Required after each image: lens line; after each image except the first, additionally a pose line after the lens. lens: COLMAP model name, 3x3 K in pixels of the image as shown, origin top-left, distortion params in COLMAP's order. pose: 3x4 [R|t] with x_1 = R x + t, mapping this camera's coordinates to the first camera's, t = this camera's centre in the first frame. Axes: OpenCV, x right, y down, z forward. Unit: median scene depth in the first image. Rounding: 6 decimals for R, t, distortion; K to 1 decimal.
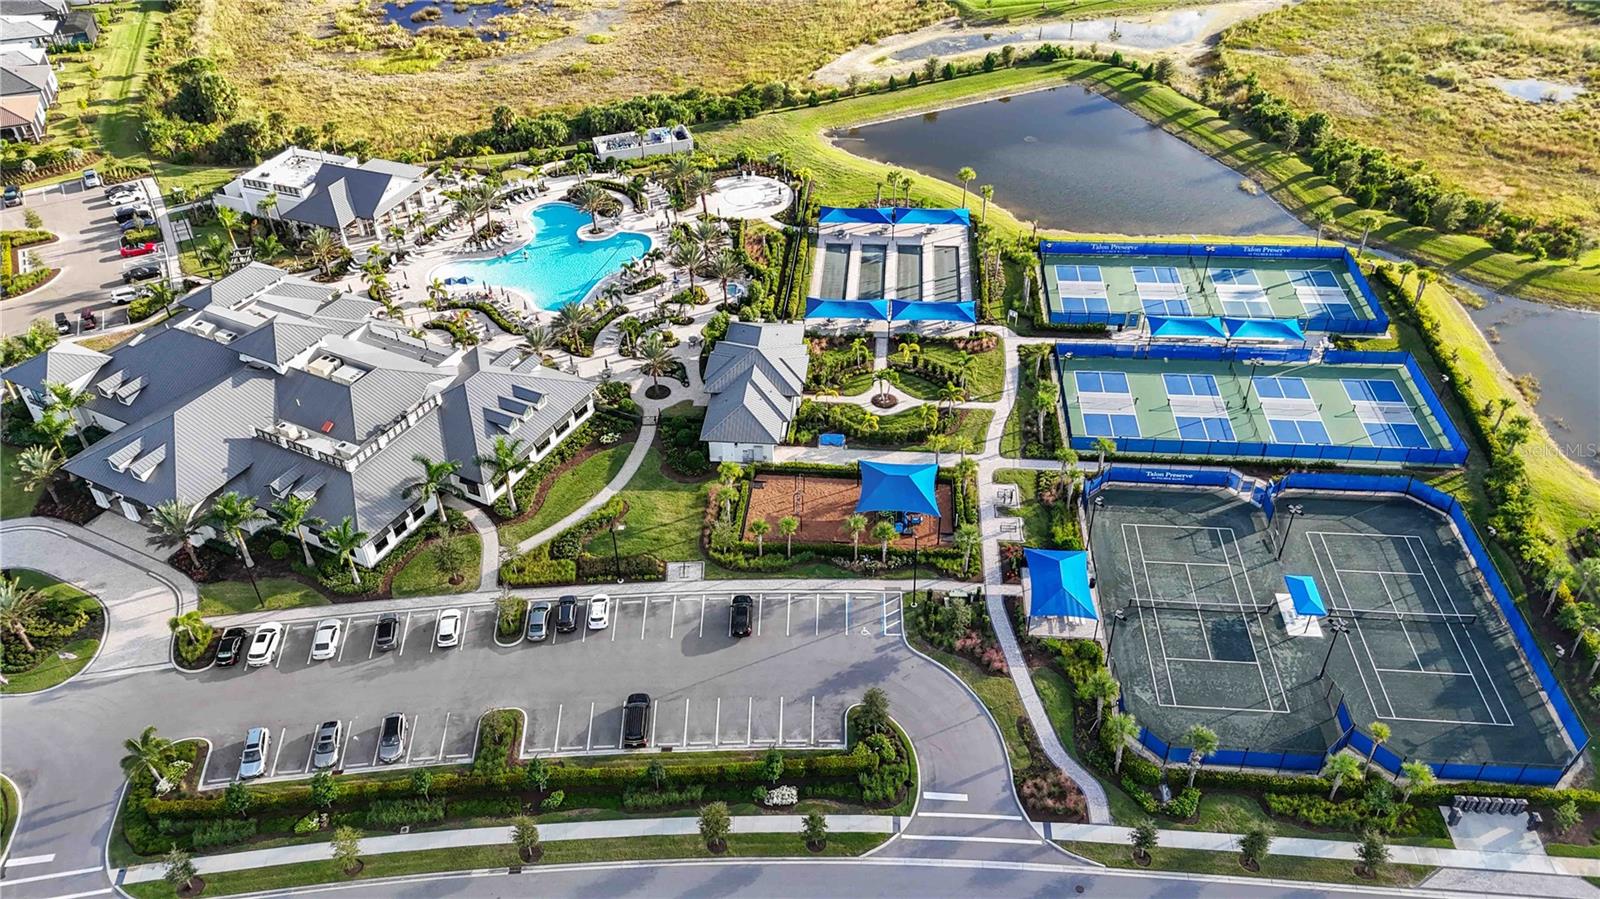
lens RADIAL K [[1151.2, 0, 803.7], [0, 1151.2, 446.1], [0, 0, 1]] dist [0.070644, -0.060784]
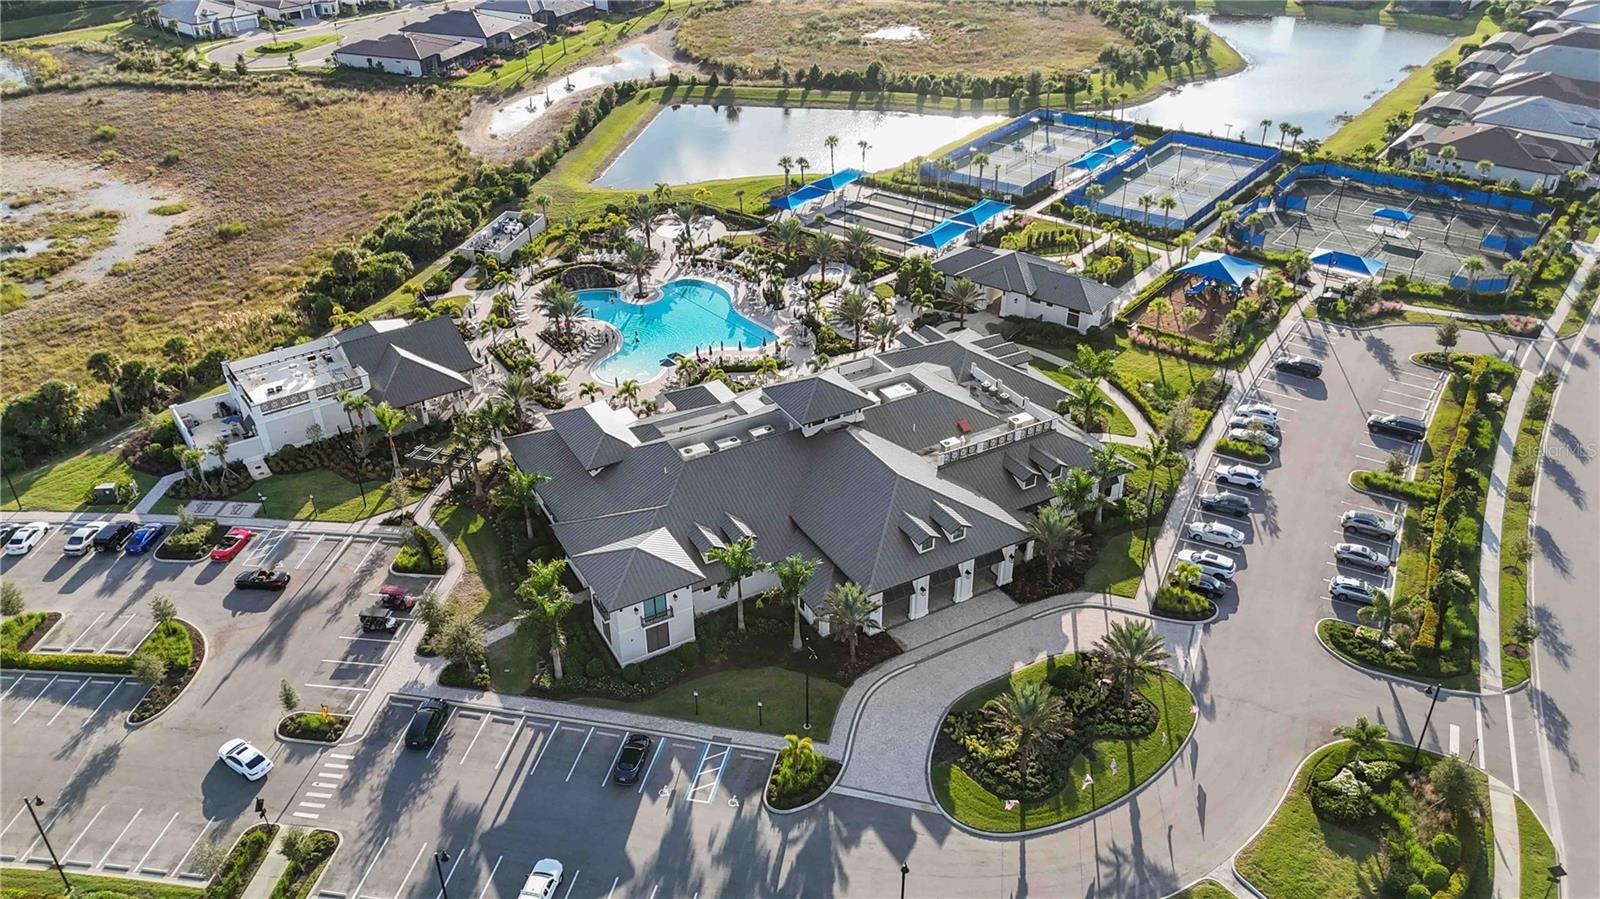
lens RADIAL K [[1151.2, 0, 803.7], [0, 1151.2, 446.1], [0, 0, 1]] dist [0.070644, -0.060784]
pose [[0.558718, -0.428890, 0.709850, -0.888236], [0.514284, 0.850644, 0.109168, -0.131605], [-0.650651, 0.304070, 0.695841, 0.359862]]
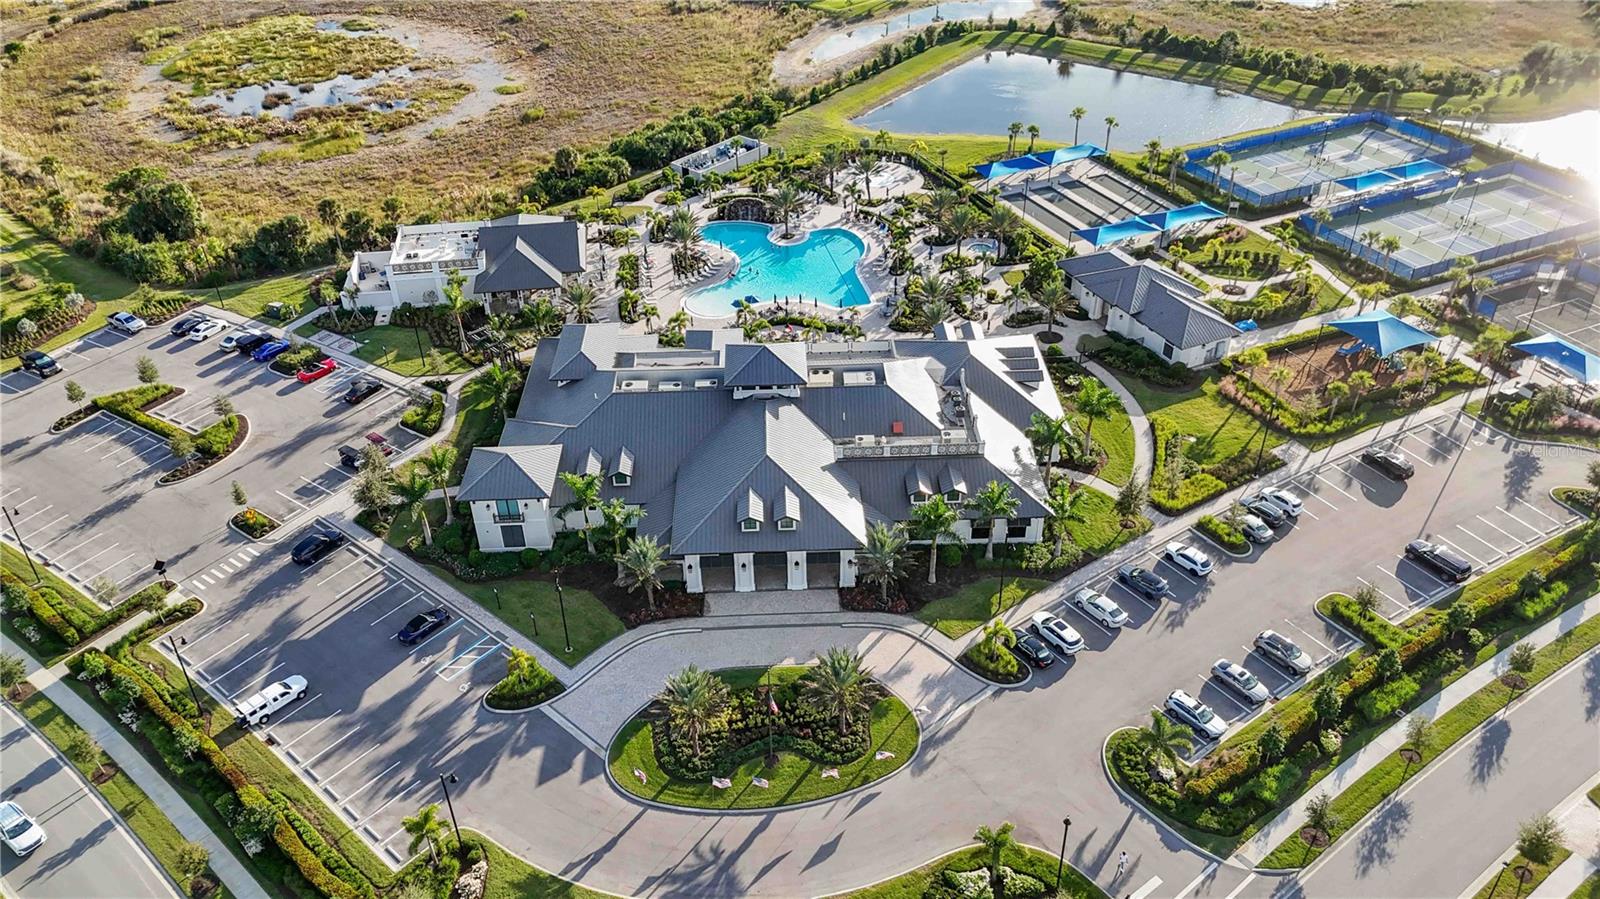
lens RADIAL K [[1151.2, 0, 803.7], [0, 1151.2, 446.1], [0, 0, 1]] dist [0.070644, -0.060784]
pose [[0.873726, -0.278639, 0.398702, -0.656559], [0.303350, 0.952878, 0.001164, -0.020975], [-0.380239, 0.119929, 0.917080, 0.165823]]
